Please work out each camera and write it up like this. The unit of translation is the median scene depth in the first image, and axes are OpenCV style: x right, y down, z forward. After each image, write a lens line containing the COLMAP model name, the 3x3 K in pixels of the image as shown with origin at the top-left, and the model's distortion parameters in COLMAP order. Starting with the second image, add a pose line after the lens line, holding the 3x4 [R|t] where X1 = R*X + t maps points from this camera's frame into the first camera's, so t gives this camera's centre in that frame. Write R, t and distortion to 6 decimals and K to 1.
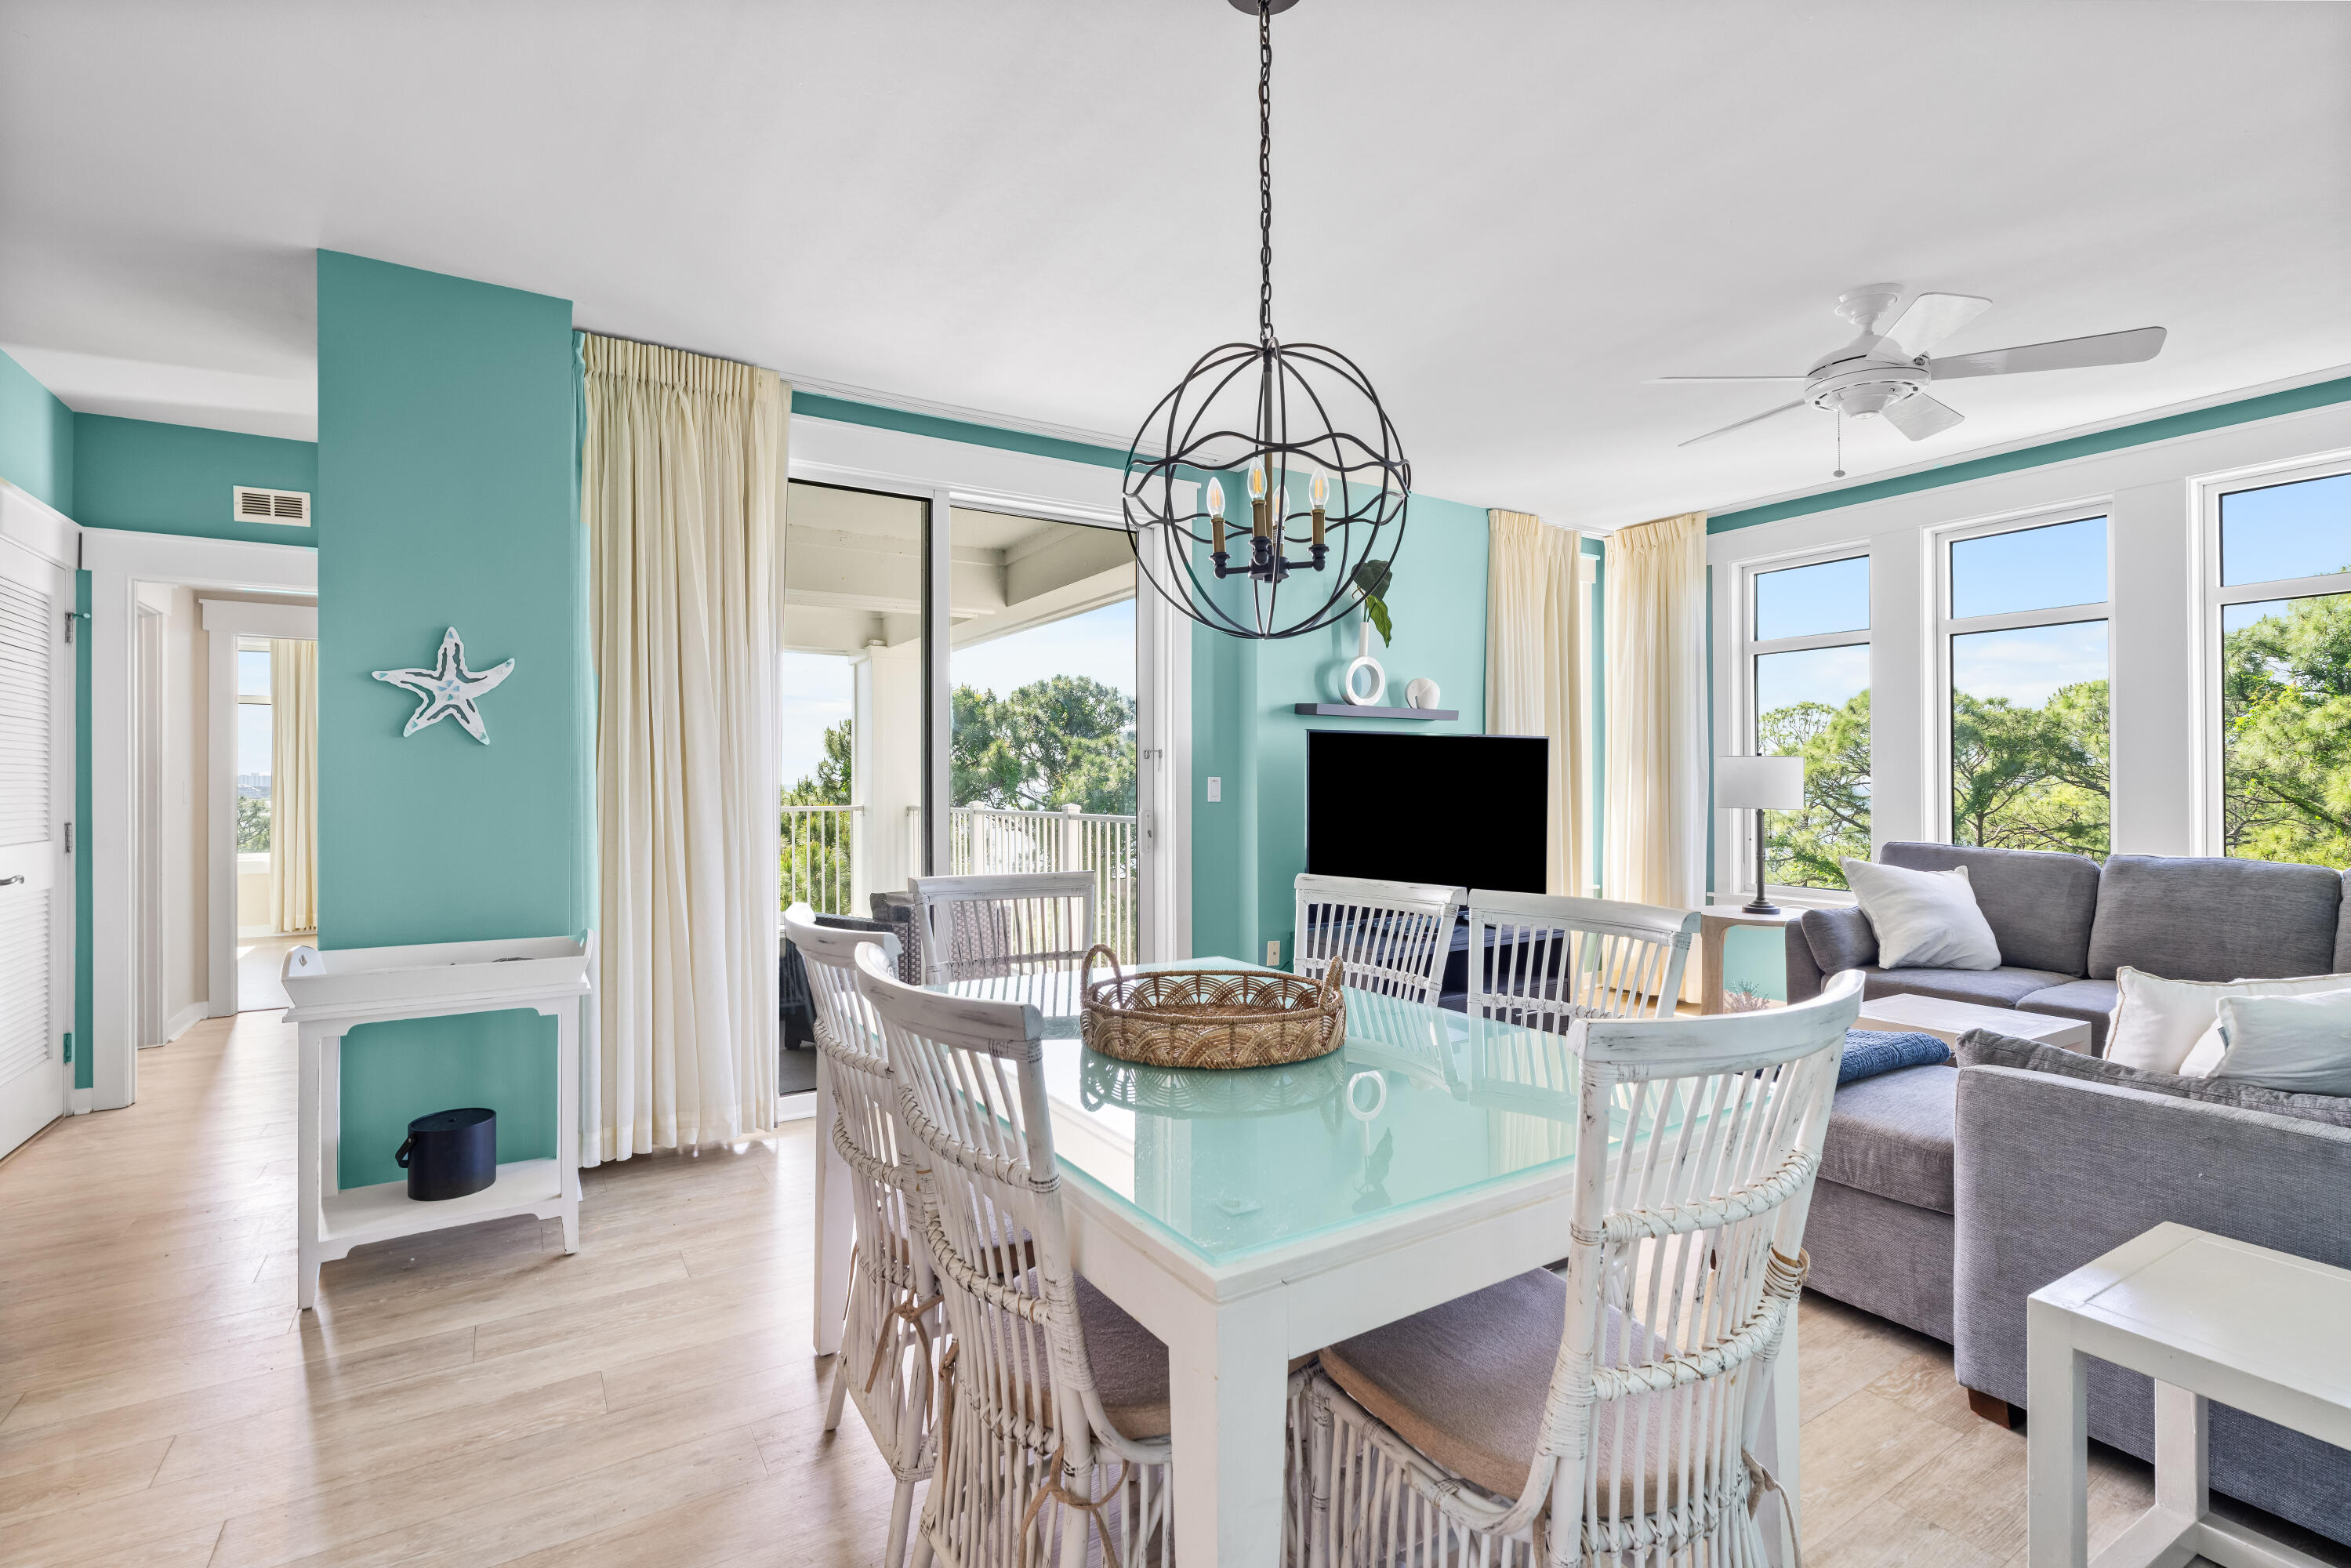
lens RADIAL K [[1089.2, 0, 1187.1], [0, 1089.2, 776.8], [0, 0, 1]] dist [-0.002958, 0.001157]
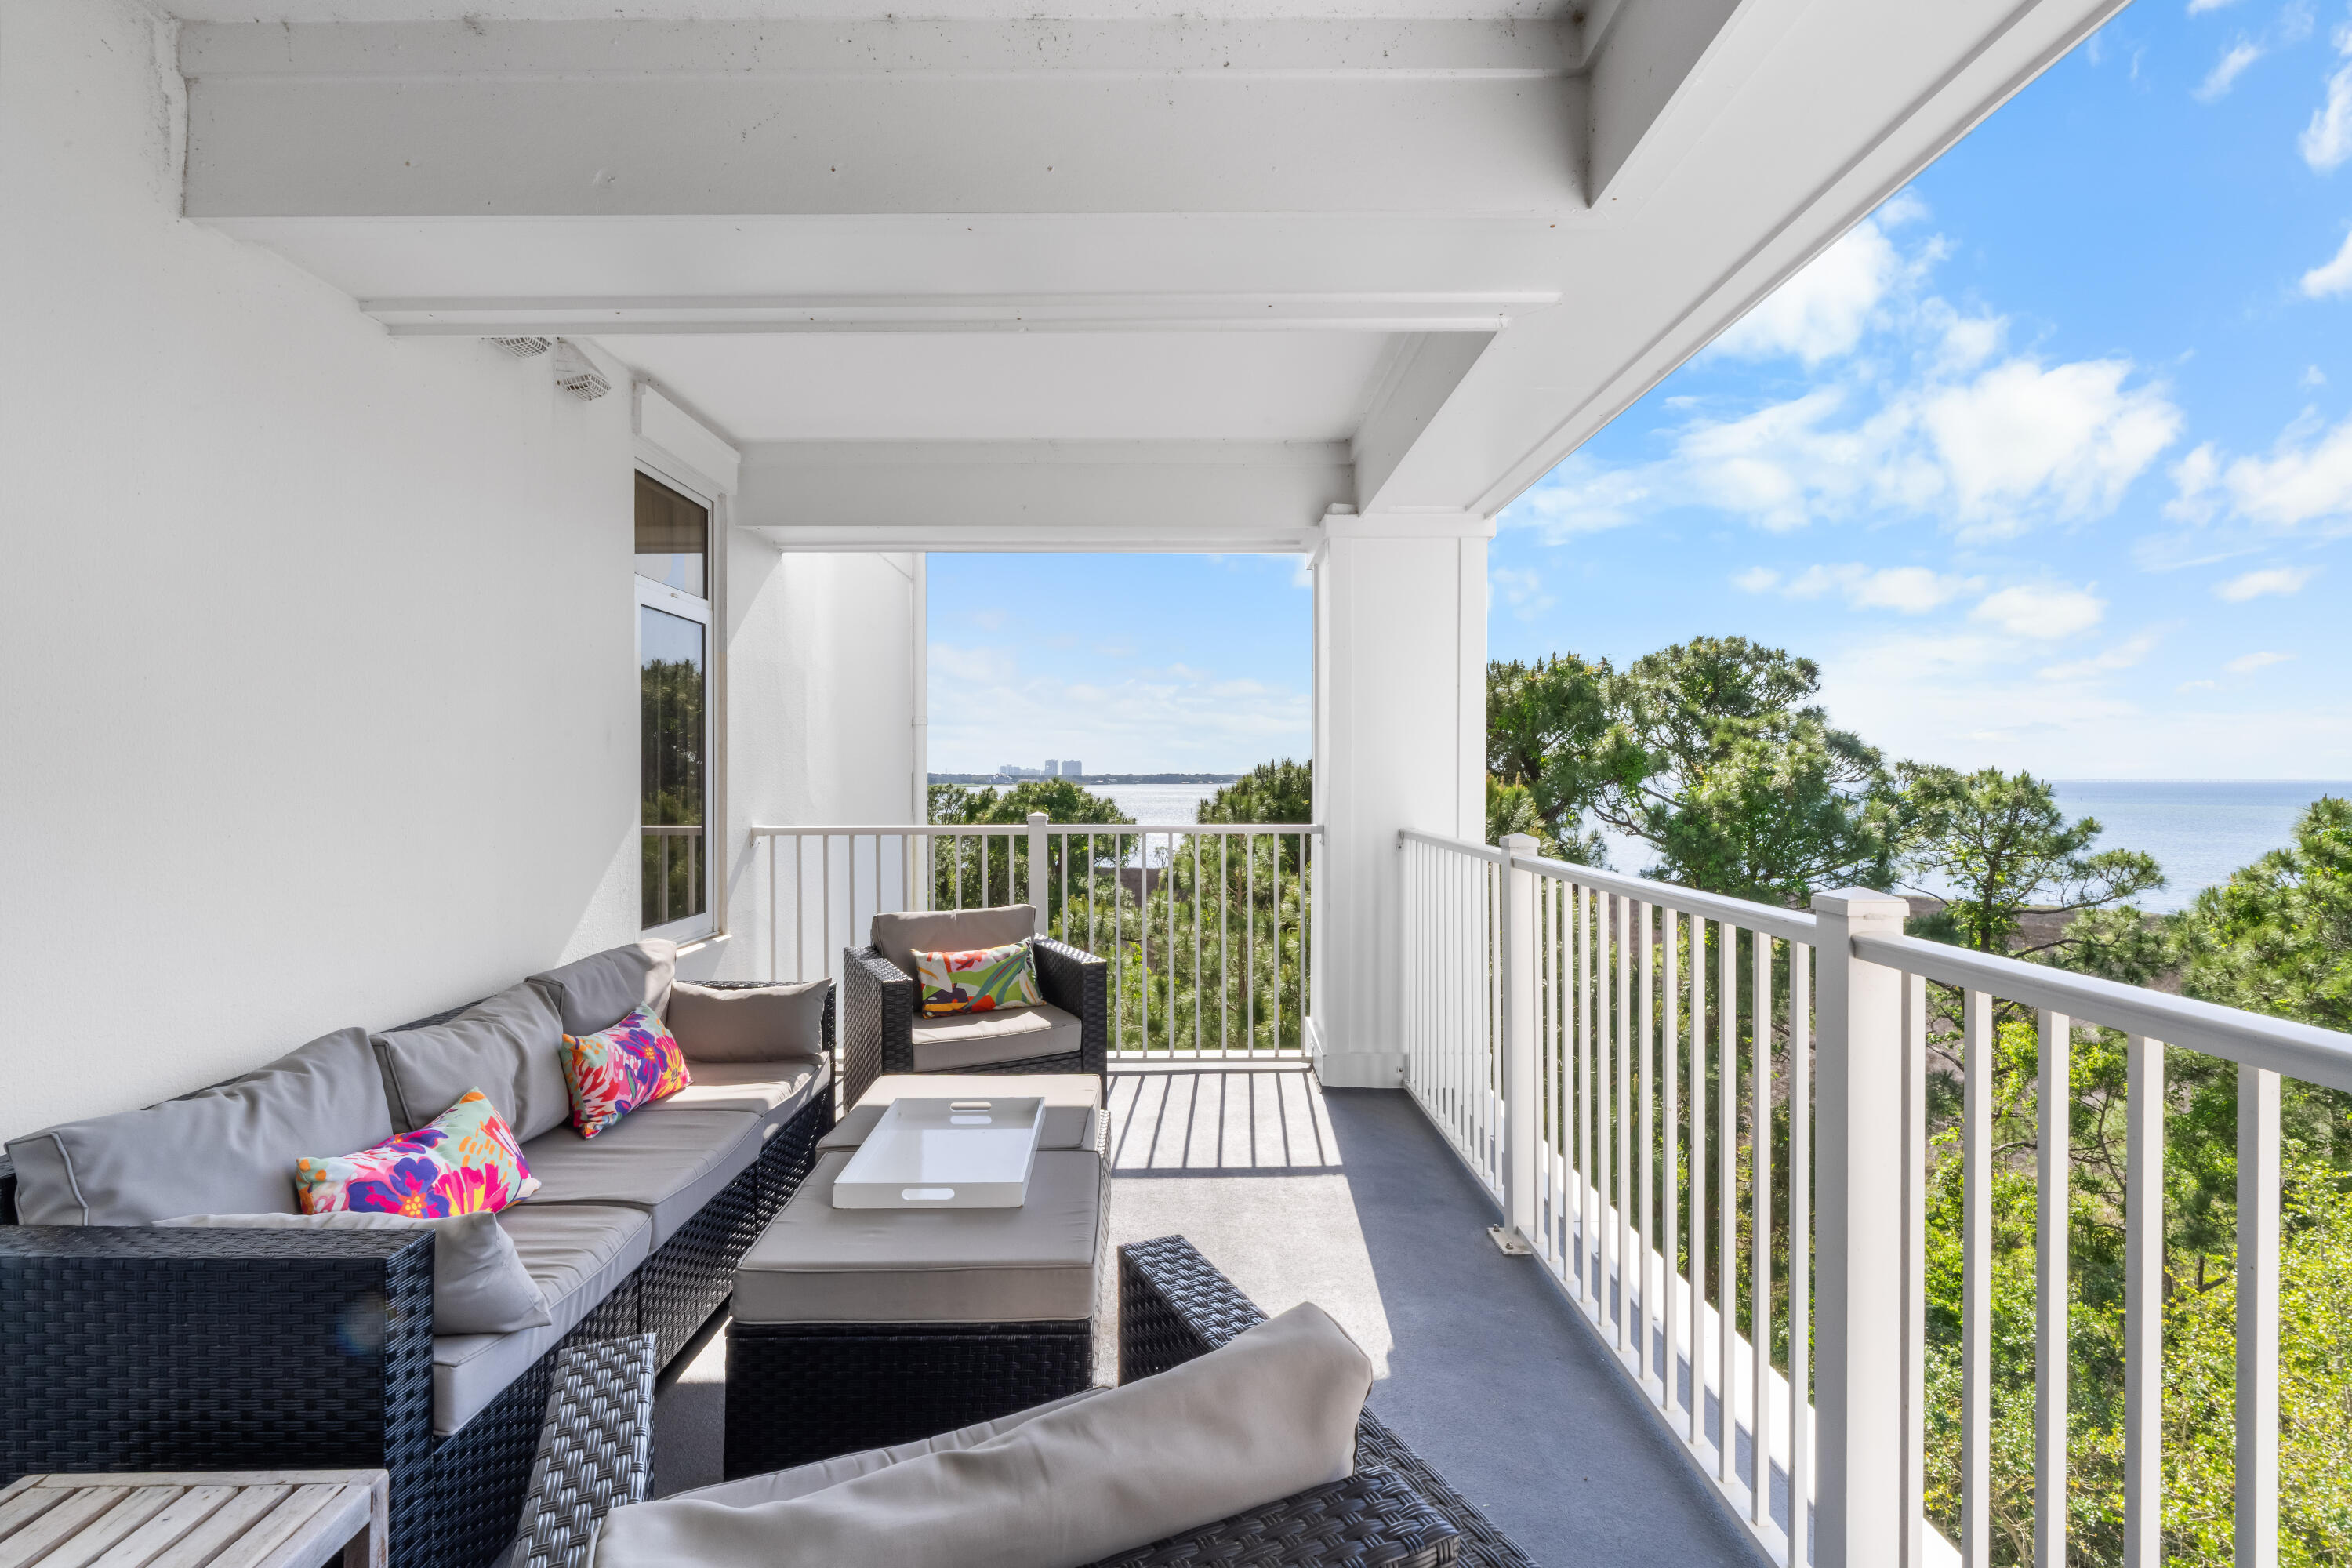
lens RADIAL K [[1070.3, 0, 1177.8], [0, 1070.3, 788.5], [0, 0, 1]] dist [-0.004961, 0.001043]
pose [[0.845065, 0.010114, -0.534568, -0.025939], [0.000147, 0.999817, 0.019149, -0.000507], [0.534663, -0.016261, 0.844909, 0.172473]]
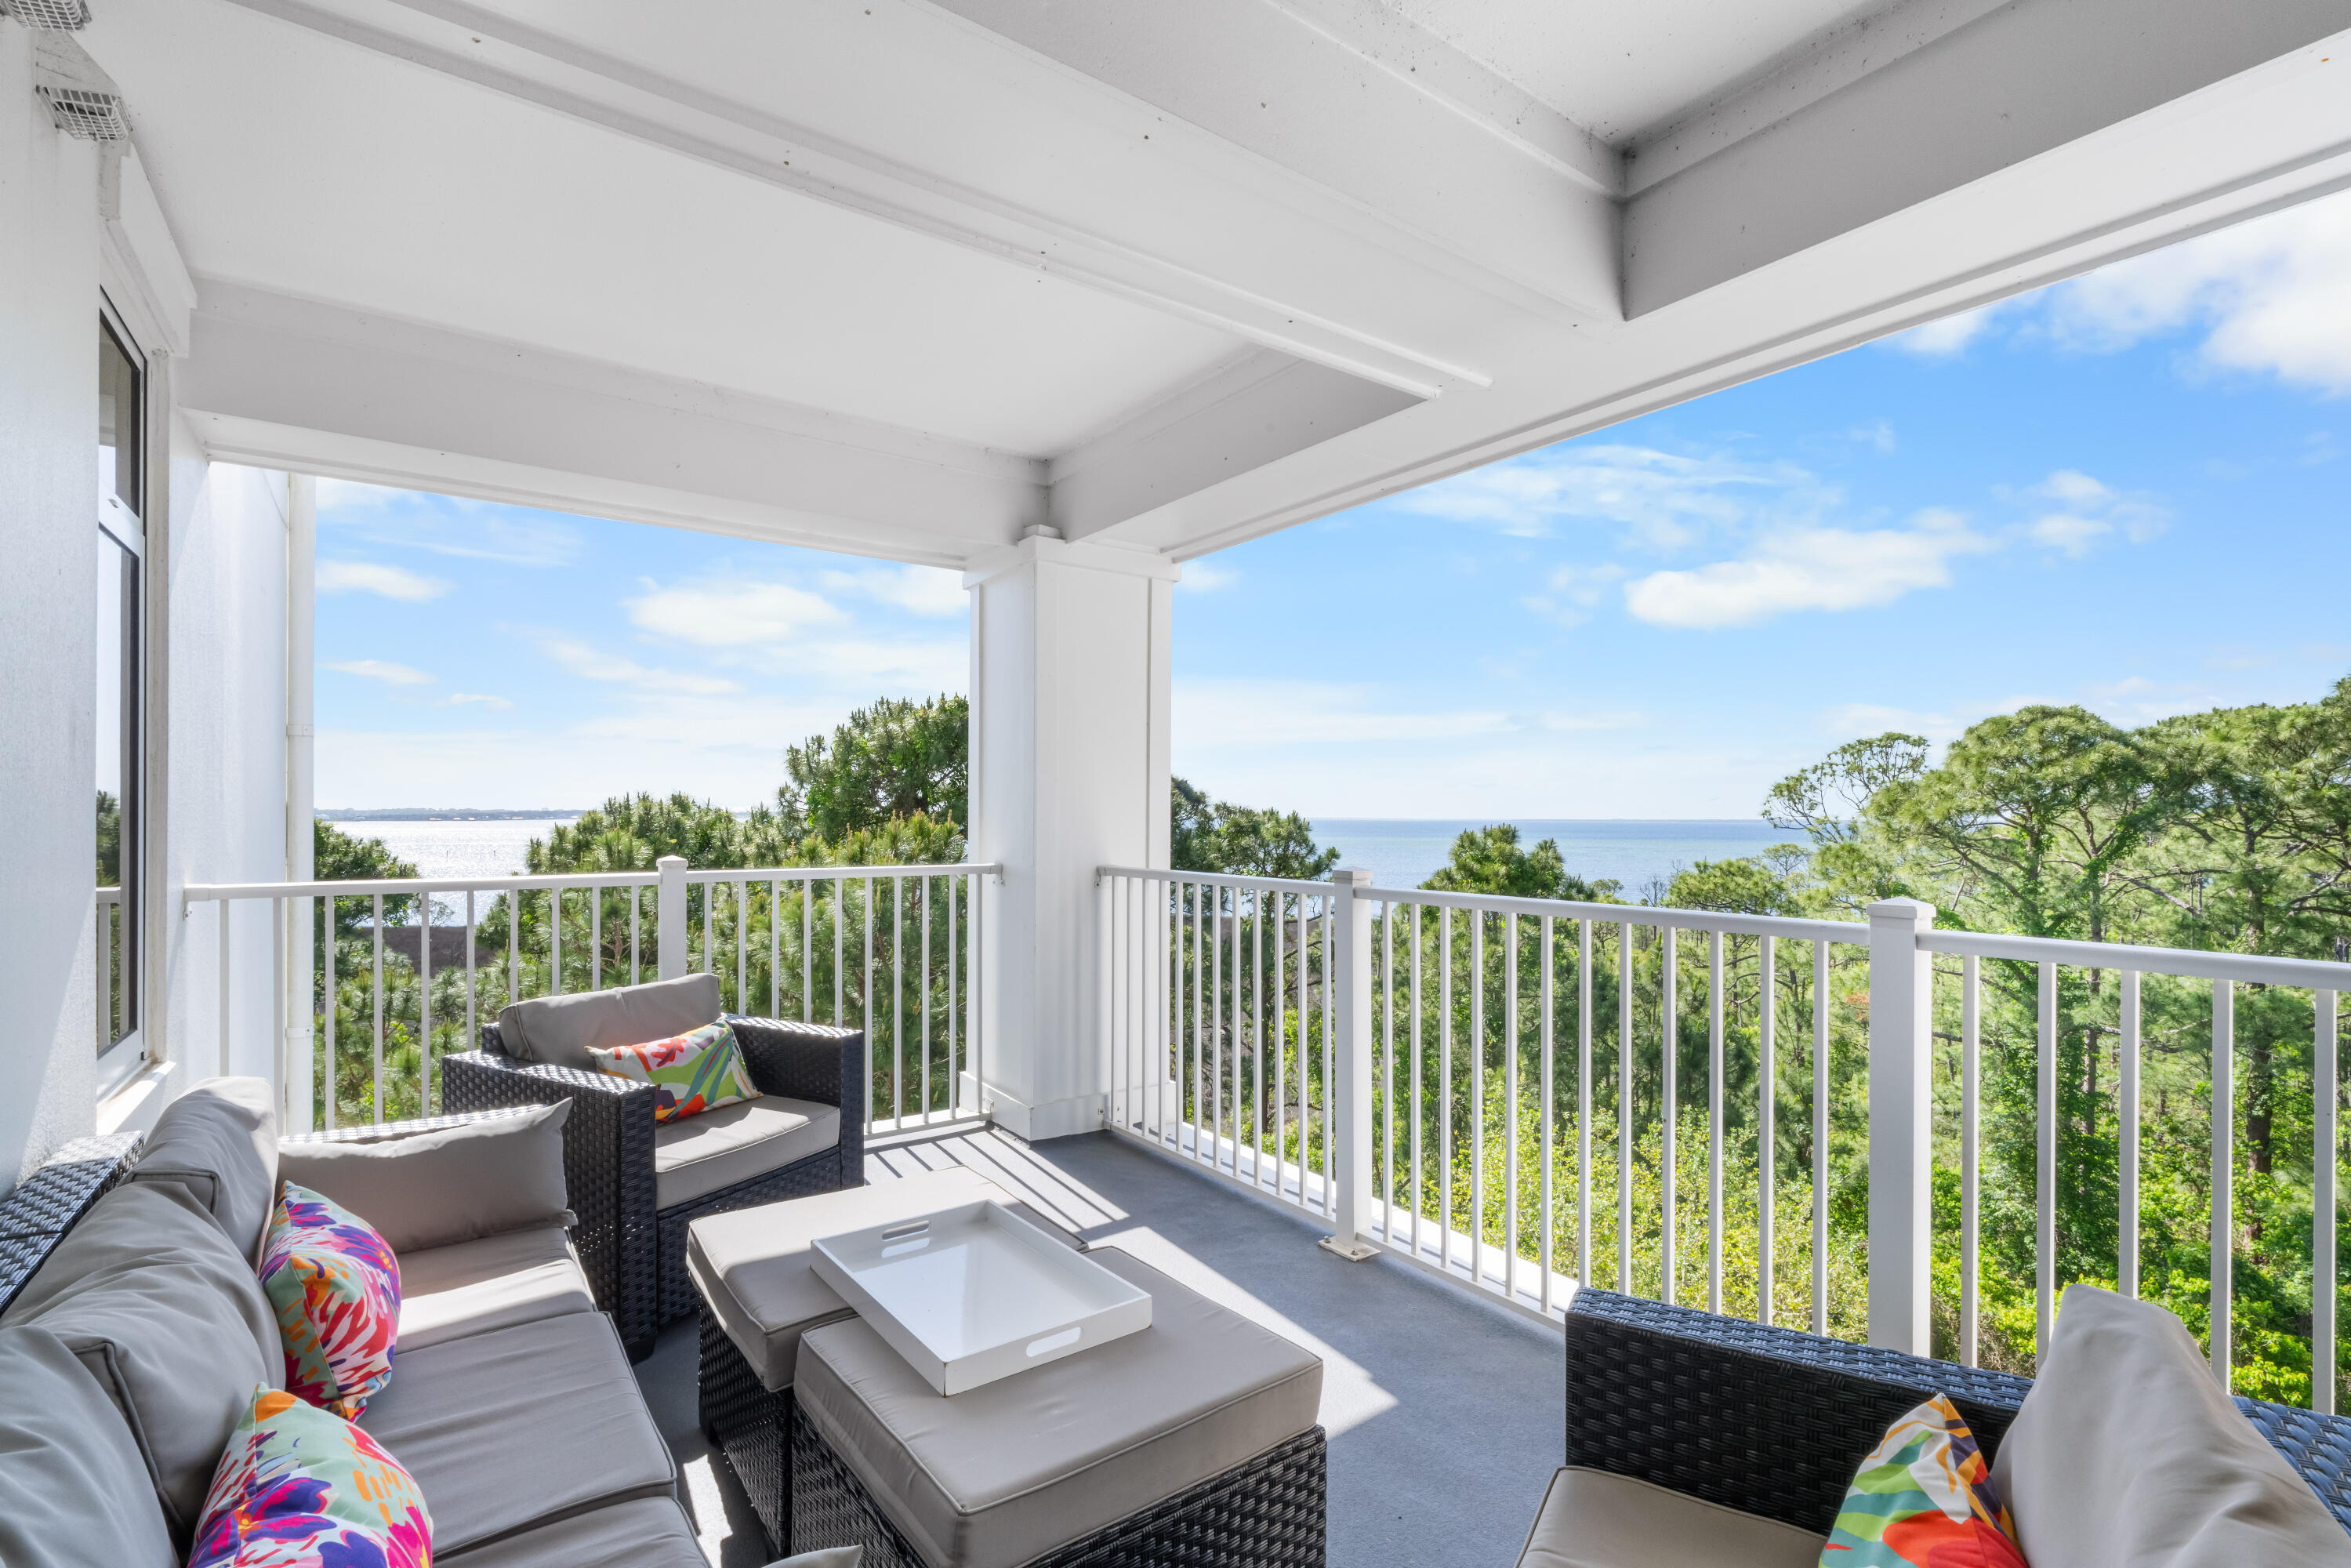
lens RADIAL K [[1073.5, 0, 1177.6], [0, 1073.5, 823.6], [0, 0, 1]] dist [-0.004387, -0.000083]
pose [[0.998340, 0.008828, 0.056920, -0.081362], [-0.009628, 0.999858, 0.013801, 0.000070], [-0.056790, -0.014326, 0.998283, 0.166921]]
